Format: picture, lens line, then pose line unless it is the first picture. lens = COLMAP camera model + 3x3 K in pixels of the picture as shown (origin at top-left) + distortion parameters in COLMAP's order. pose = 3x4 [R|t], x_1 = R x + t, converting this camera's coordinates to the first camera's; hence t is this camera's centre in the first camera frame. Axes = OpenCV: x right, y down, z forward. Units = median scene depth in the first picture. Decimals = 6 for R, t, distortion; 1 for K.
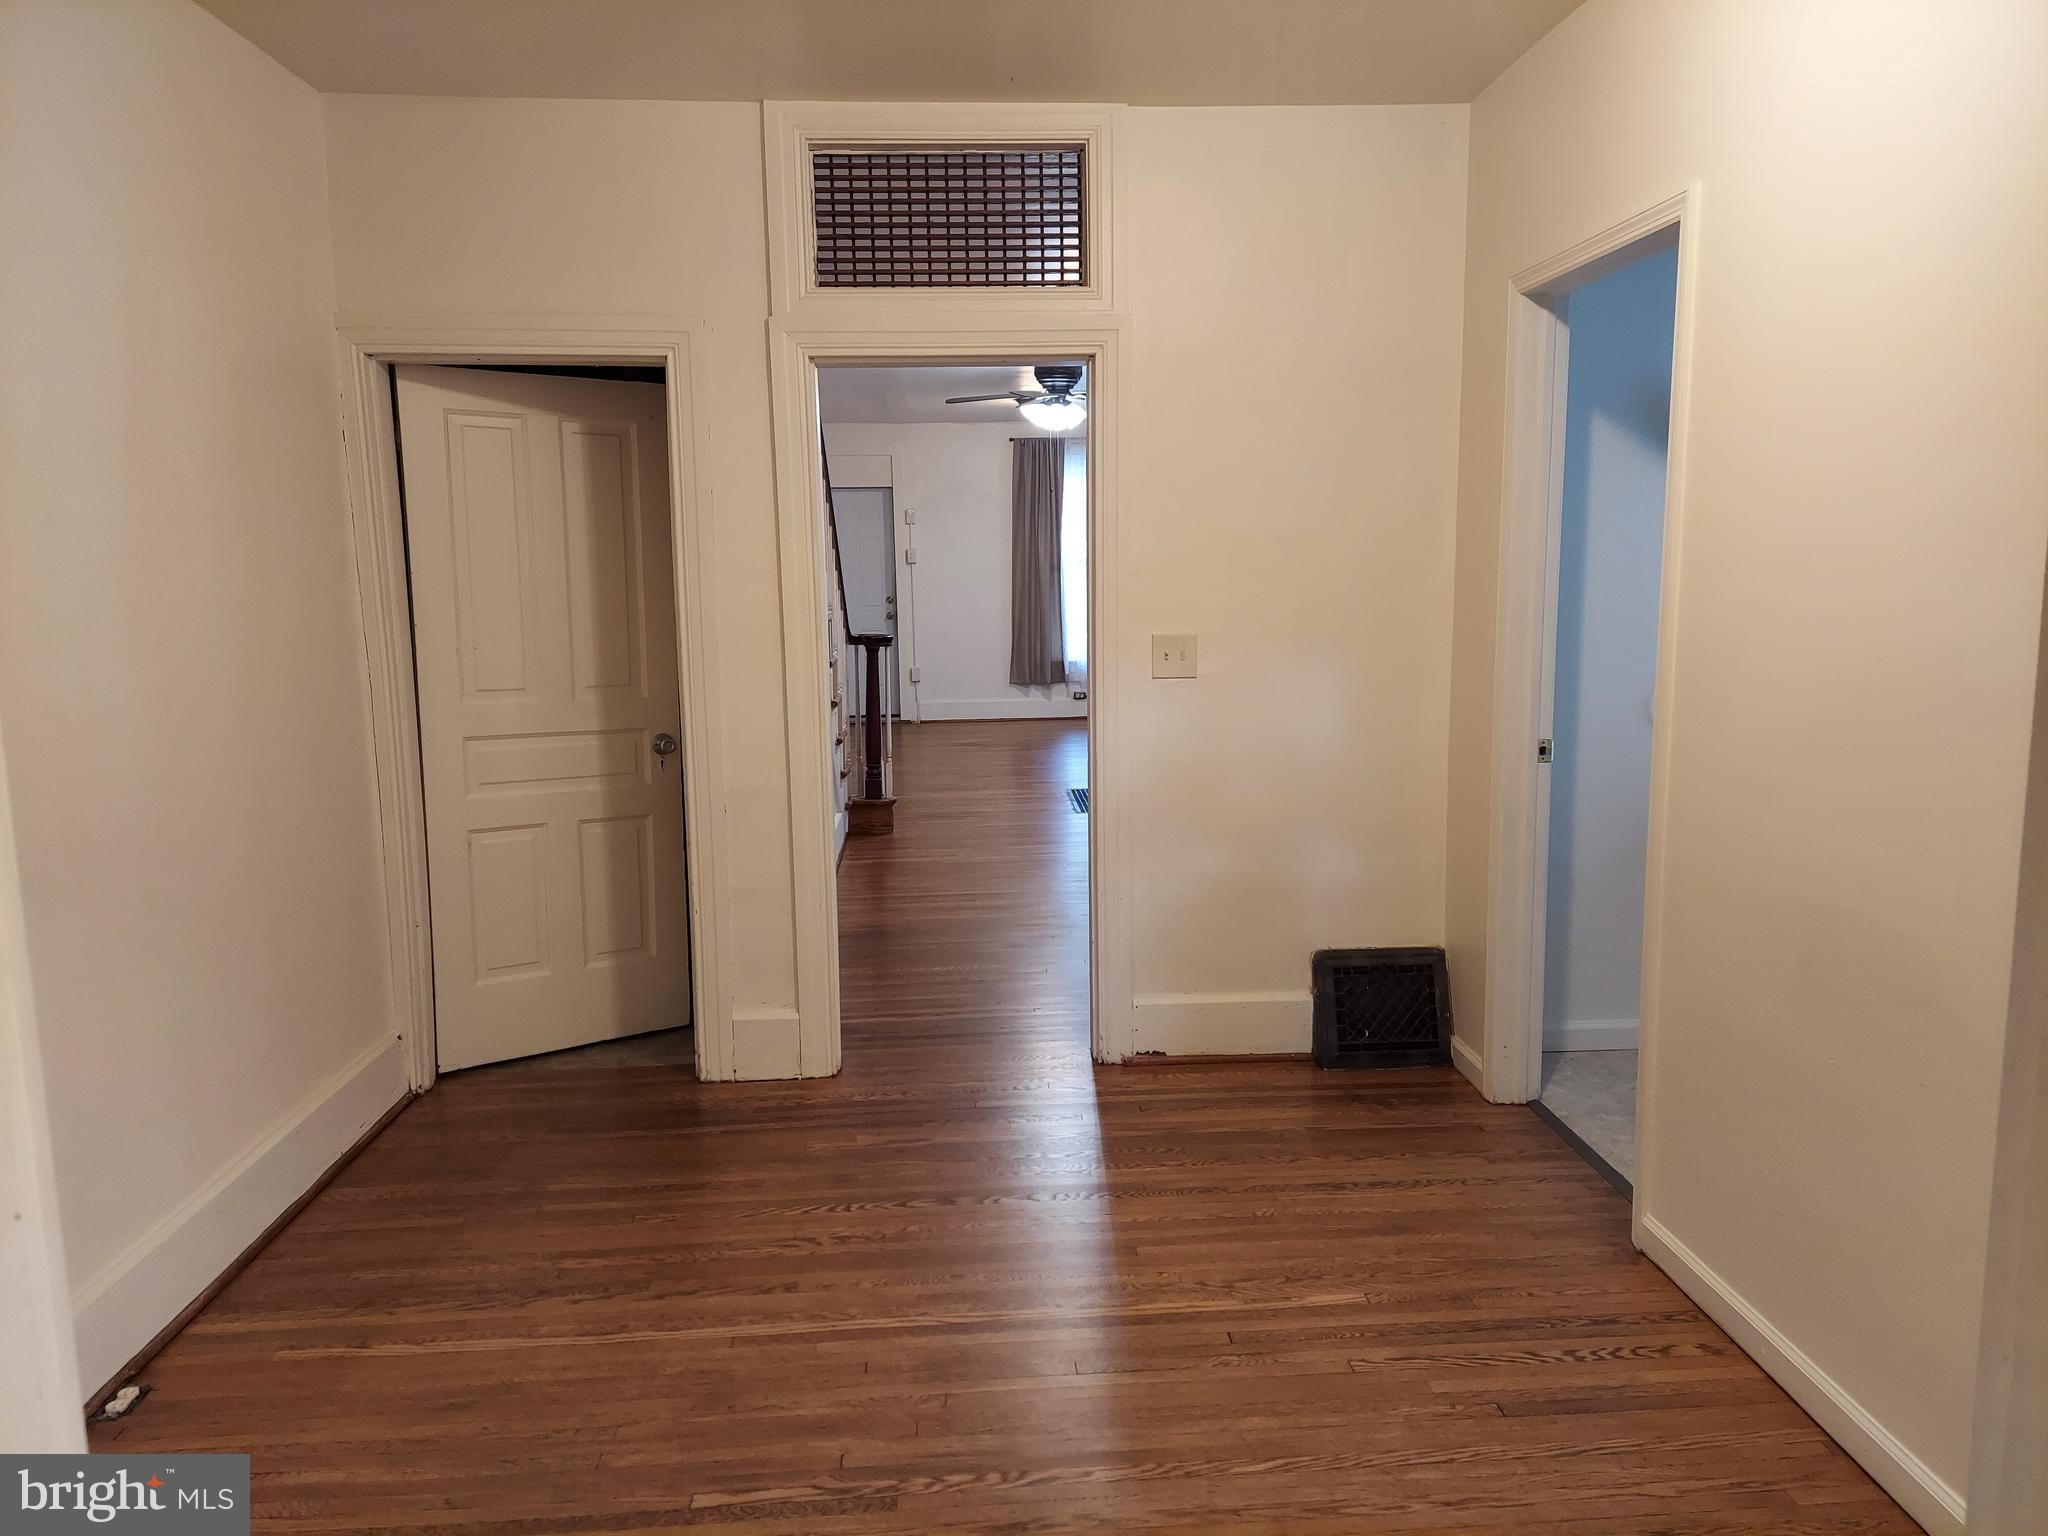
lens RADIAL K [[1419.3, 0, 1024.2], [0, 1419.3, 774.2], [0, 0, 1]] dist [0.035244, -0.012548]
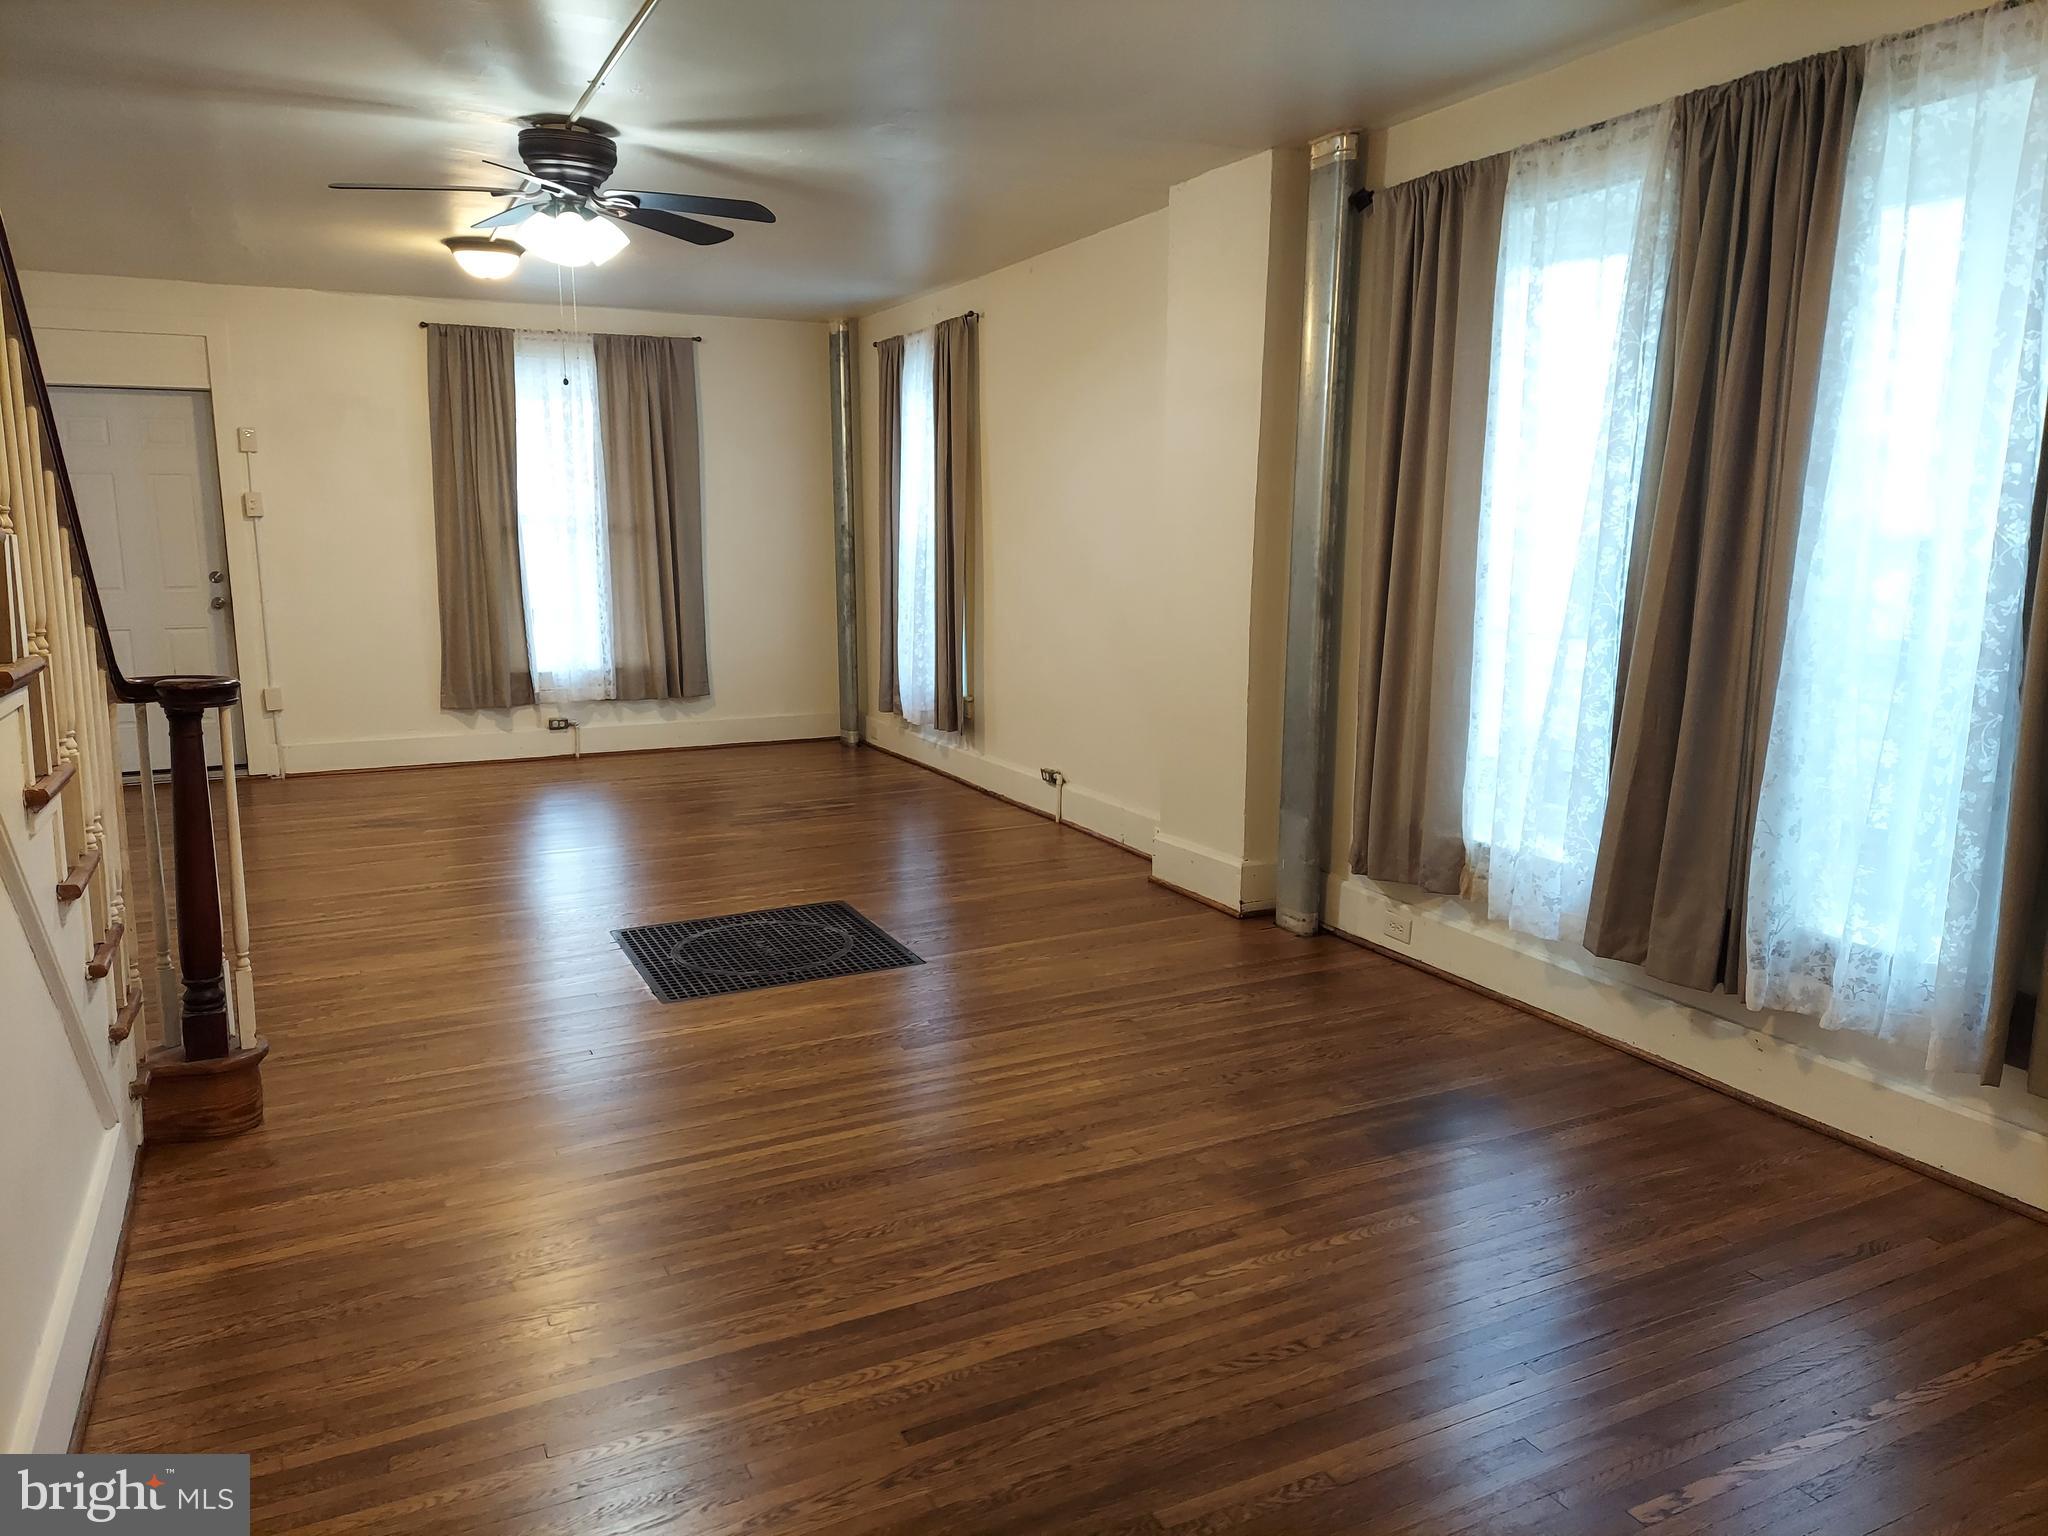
lens RADIAL K [[1419.3, 0, 1032.5], [0, 1419.3, 770.0], [0, 0, 1]] dist [0.035244, -0.012548]
pose [[0.912488, -0.051056, 0.405904, -0.045519], [0.042544, 0.998645, 0.029974, -0.067121], [-0.406885, -0.010082, 0.913424, 0.458312]]
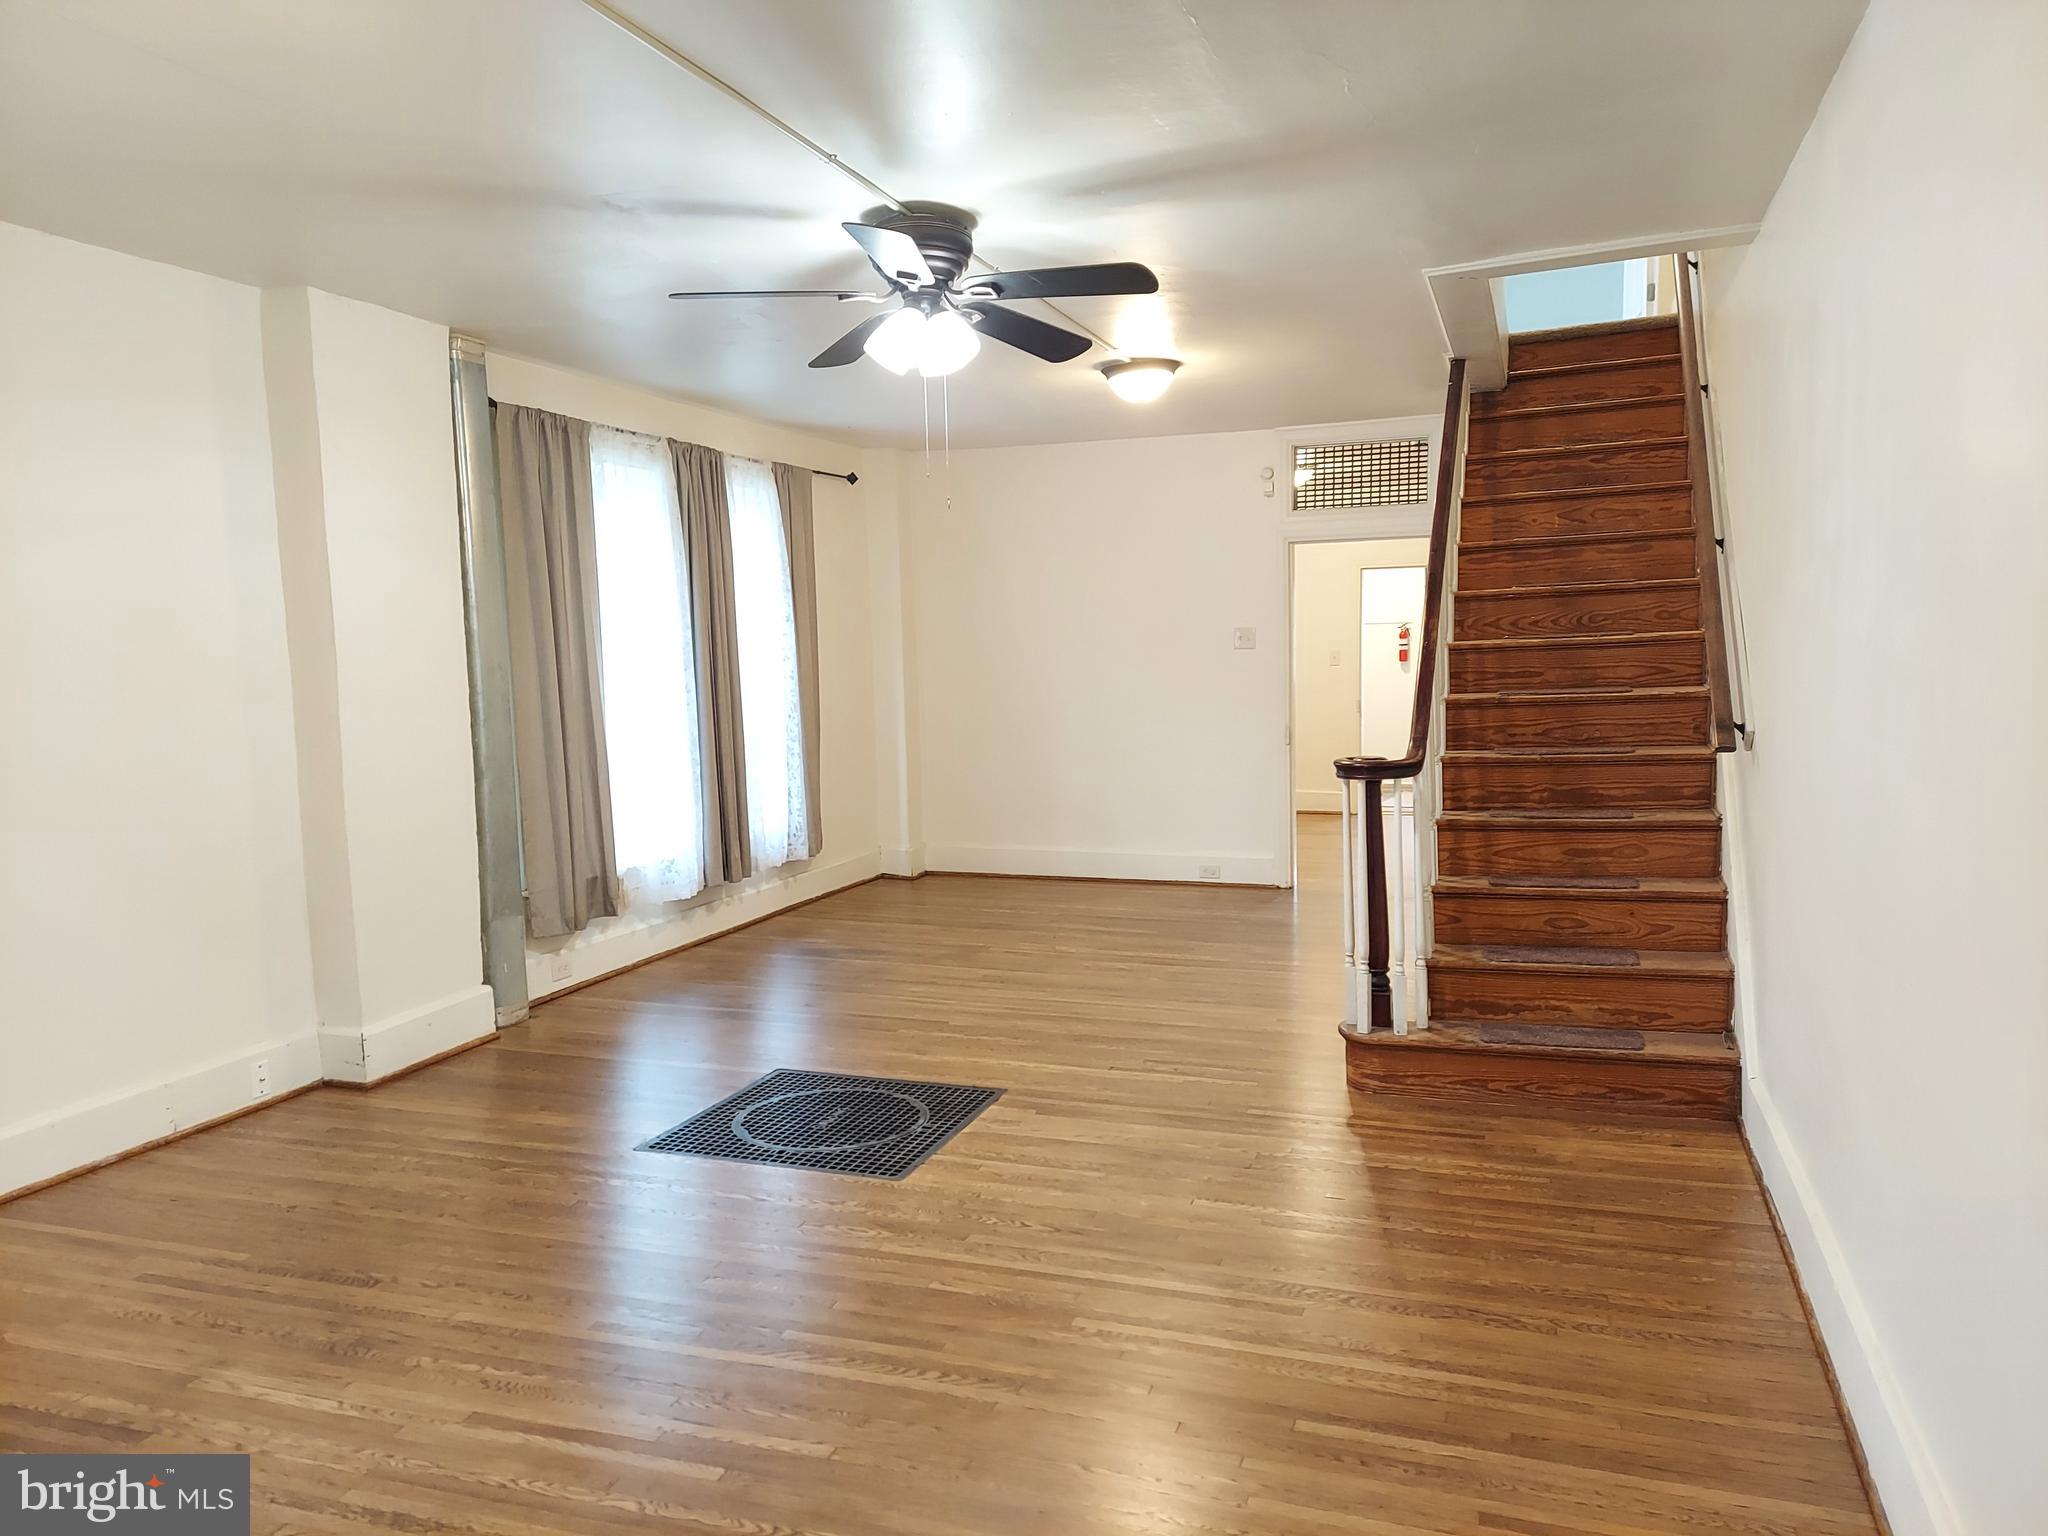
lens RADIAL K [[1419.3, 0, 1011.2], [0, 1419.3, 760.7], [0, 0, 1]] dist [0.035244, -0.012548]
pose [[-0.918458, 0.001659, 0.395514, -0.048097], [0.094358, 0.972036, 0.215041, -0.069926], [-0.384097, 0.234826, -0.892931, 0.476459]]
